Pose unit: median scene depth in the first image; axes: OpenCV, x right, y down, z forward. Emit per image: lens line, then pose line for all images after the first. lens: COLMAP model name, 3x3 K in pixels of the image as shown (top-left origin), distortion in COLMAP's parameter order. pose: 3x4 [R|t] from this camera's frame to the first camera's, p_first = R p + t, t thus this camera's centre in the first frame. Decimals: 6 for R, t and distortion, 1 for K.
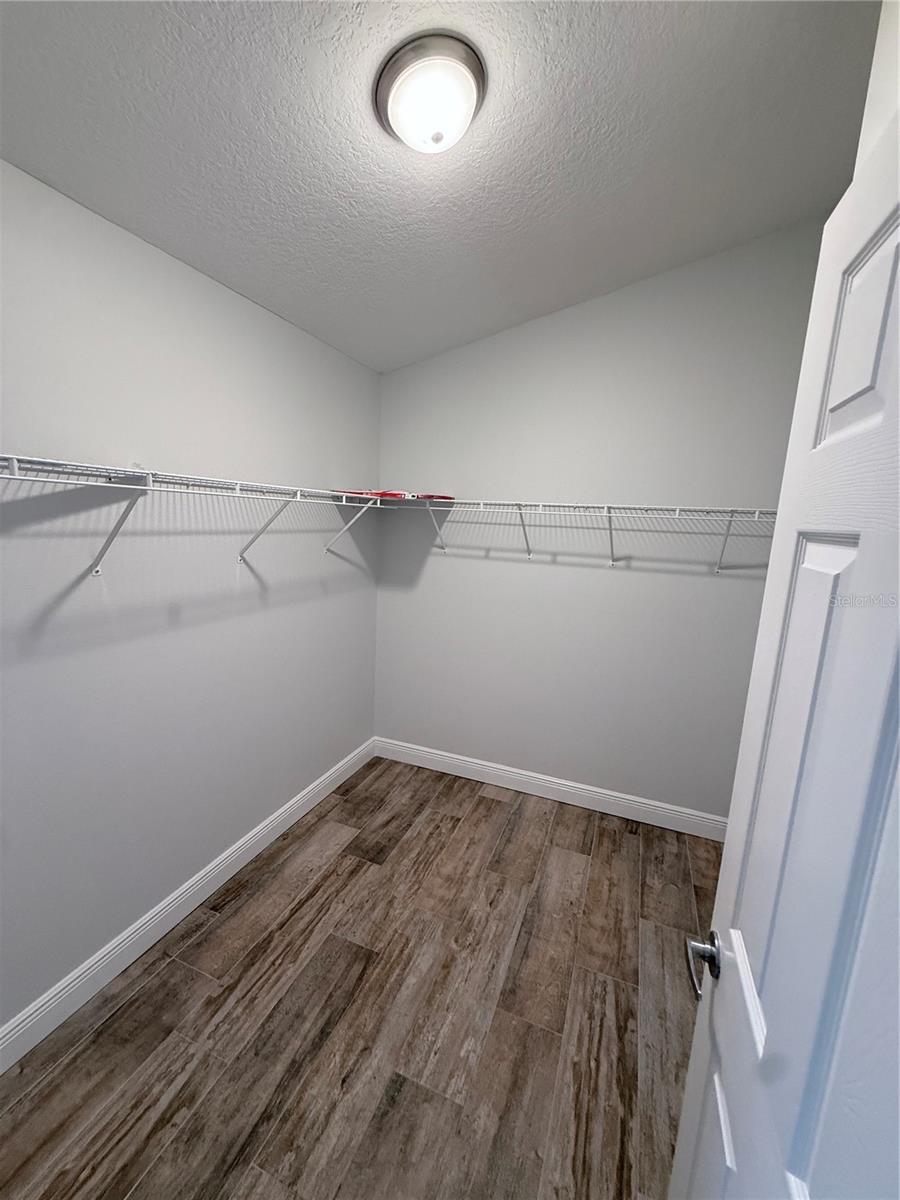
lens RADIAL K [[478.7, 0, 452.1], [0, 478.7, 596.0], [0, 0, 1]] dist [-0.002080, 0.000653]
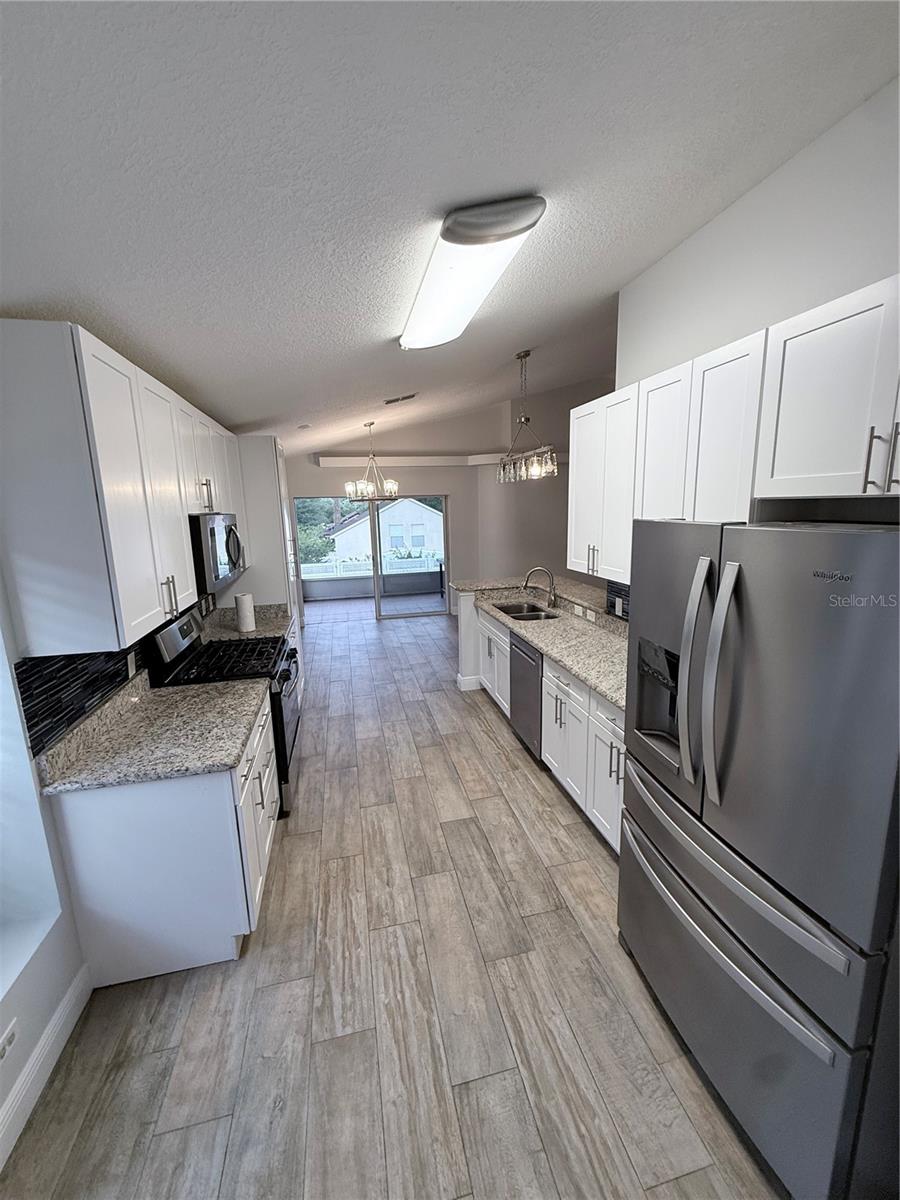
lens RADIAL K [[478.7, 0, 451.7], [0, 478.7, 596.8], [0, 0, 1]] dist [-0.002080, 0.000653]
pose [[-0.825002, 0.070867, -0.560669, 0.060286], [-0.113861, 0.950917, 0.287735, -0.332702], [0.553541, 0.301221, -0.776440, 1.371825]]
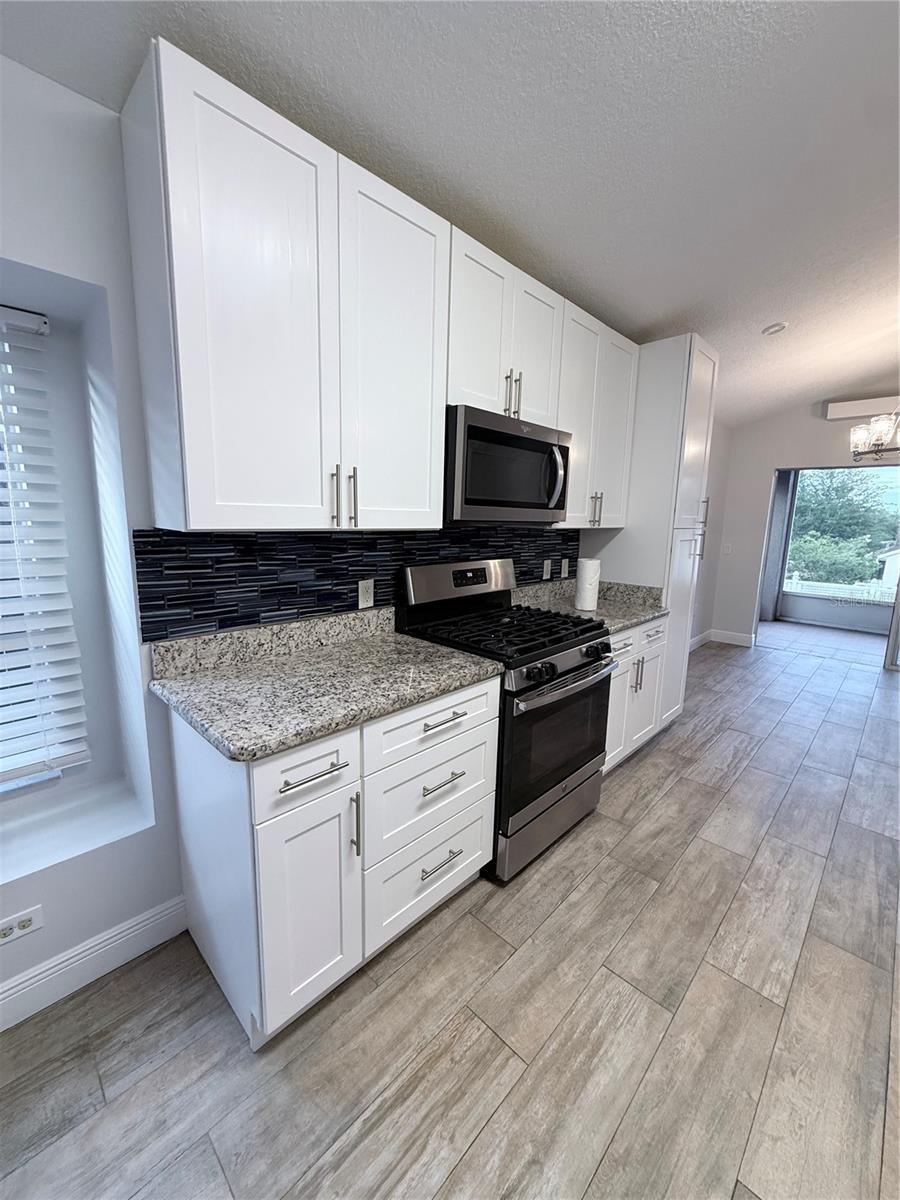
lens RADIAL K [[478.7, 0, 450.8], [0, 478.7, 599.0], [0, 0, 1]] dist [-0.002080, 0.000653]
pose [[-0.918895, -0.143206, 0.367593, -0.455384], [-0.011466, 0.941089, 0.337964, -0.067728], [-0.394336, 0.306339, -0.866404, 0.853734]]
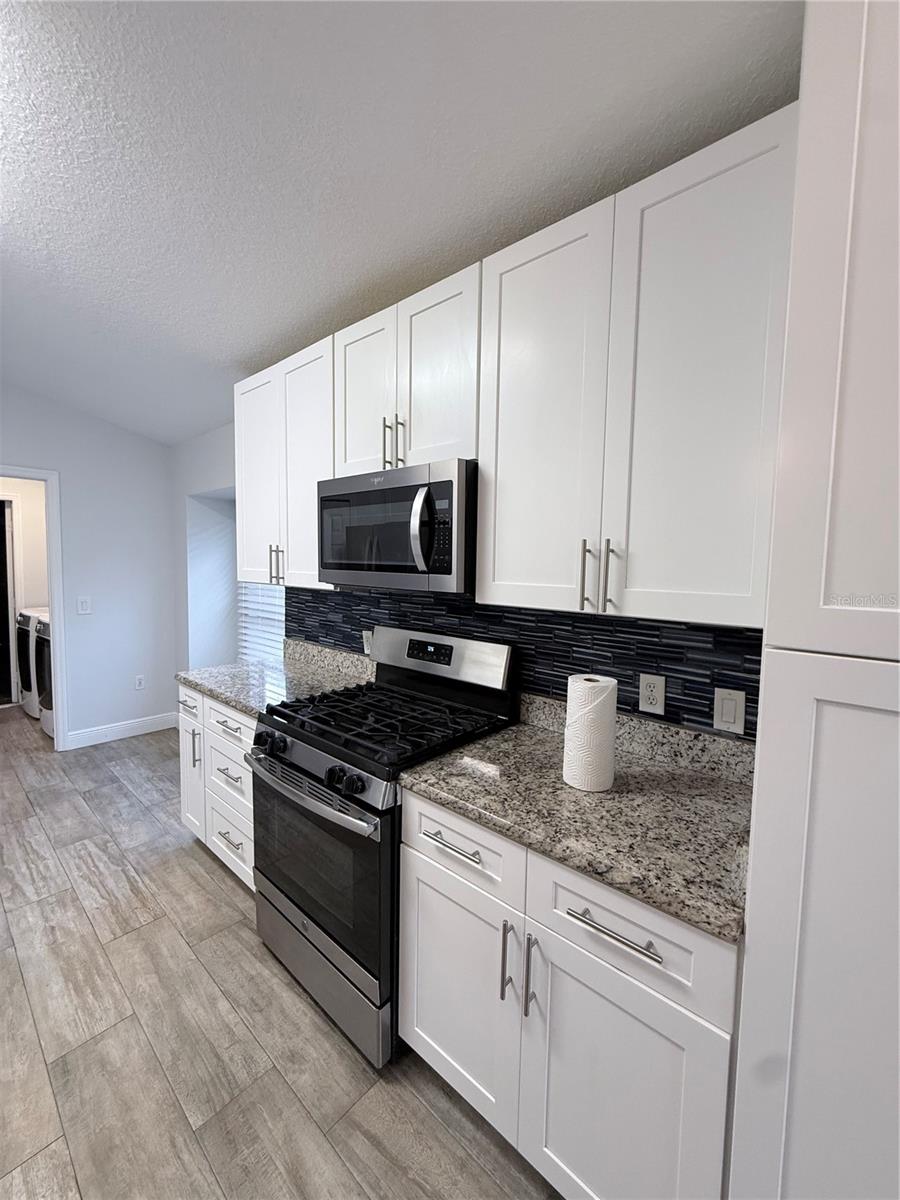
lens RADIAL K [[478.7, 0, 446.1], [0, 478.7, 597.9], [0, 0, 1]] dist [-0.002080, 0.000653]
pose [[0.349367, -0.118529, 0.929459, -0.939462], [0.151917, 0.986007, 0.068637, 0.095551], [-0.924588, 0.117221, 0.362485, -0.536737]]
